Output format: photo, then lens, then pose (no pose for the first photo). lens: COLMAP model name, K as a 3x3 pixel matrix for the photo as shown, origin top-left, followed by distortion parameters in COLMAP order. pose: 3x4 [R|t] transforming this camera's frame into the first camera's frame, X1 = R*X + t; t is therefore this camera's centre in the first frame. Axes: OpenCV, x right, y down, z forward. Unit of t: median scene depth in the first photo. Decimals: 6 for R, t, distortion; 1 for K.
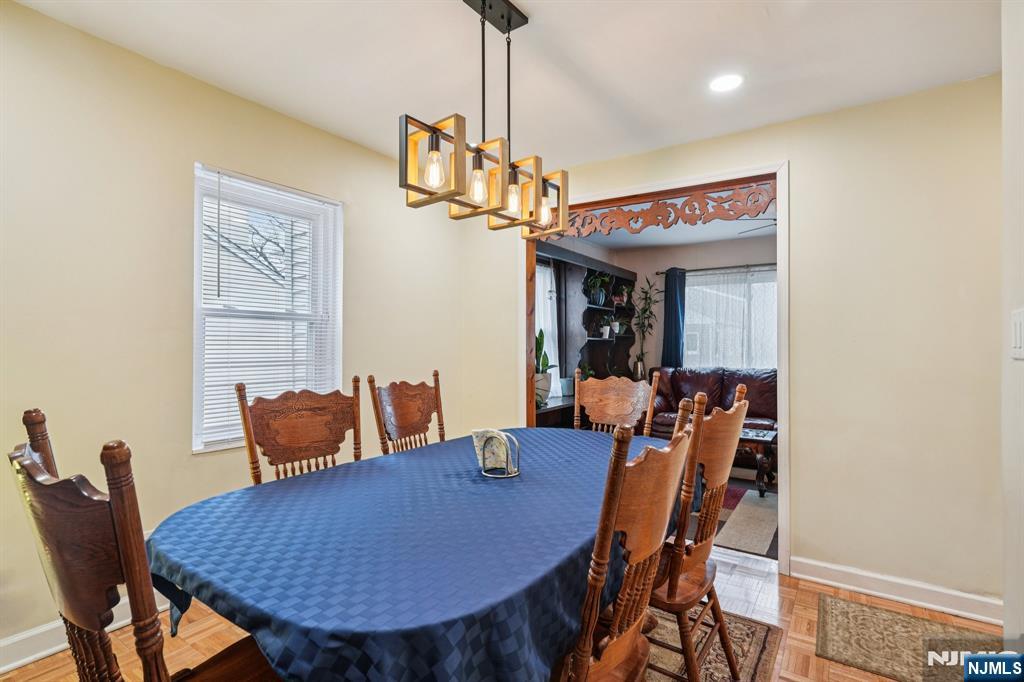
lens RADIAL K [[506.8, 0, 512.0], [0, 506.8, 340.1], [0, 0, 1]] dist [-0.001776, -0.000238]
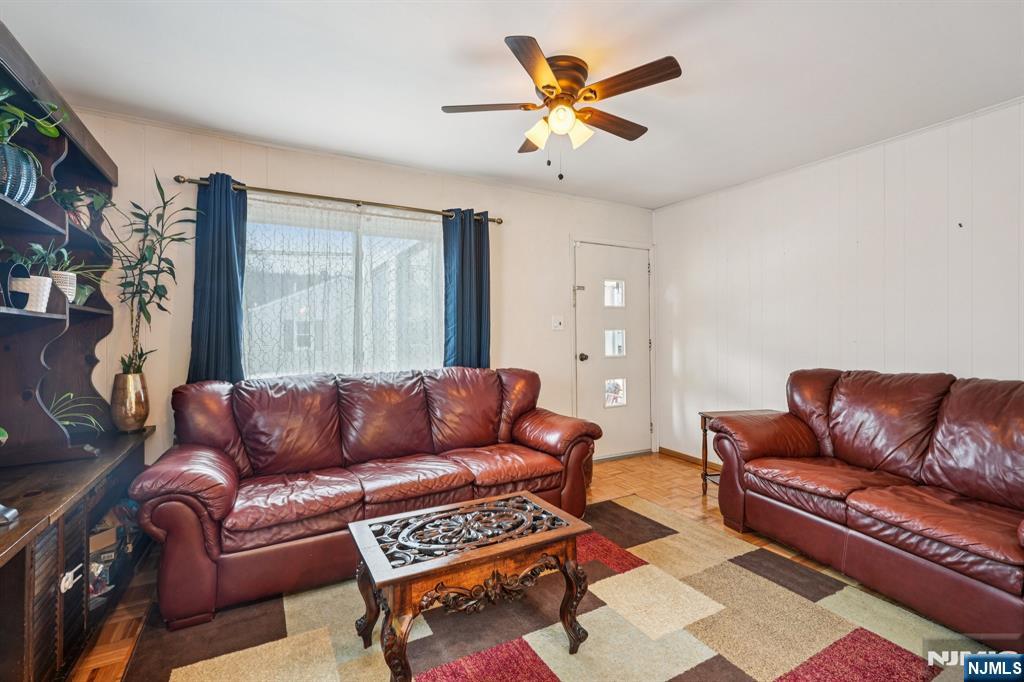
lens RADIAL K [[459.0, 0, 510.4], [0, 459.0, 331.3], [0, 0, 1]] dist [0.000665, 0.000521]
pose [[0.467758, 0.005634, 0.883839, 0.060943], [0.002174, 0.999969, -0.007525, 0.010968], [-0.883854, 0.005442, 0.467732, 0.547622]]
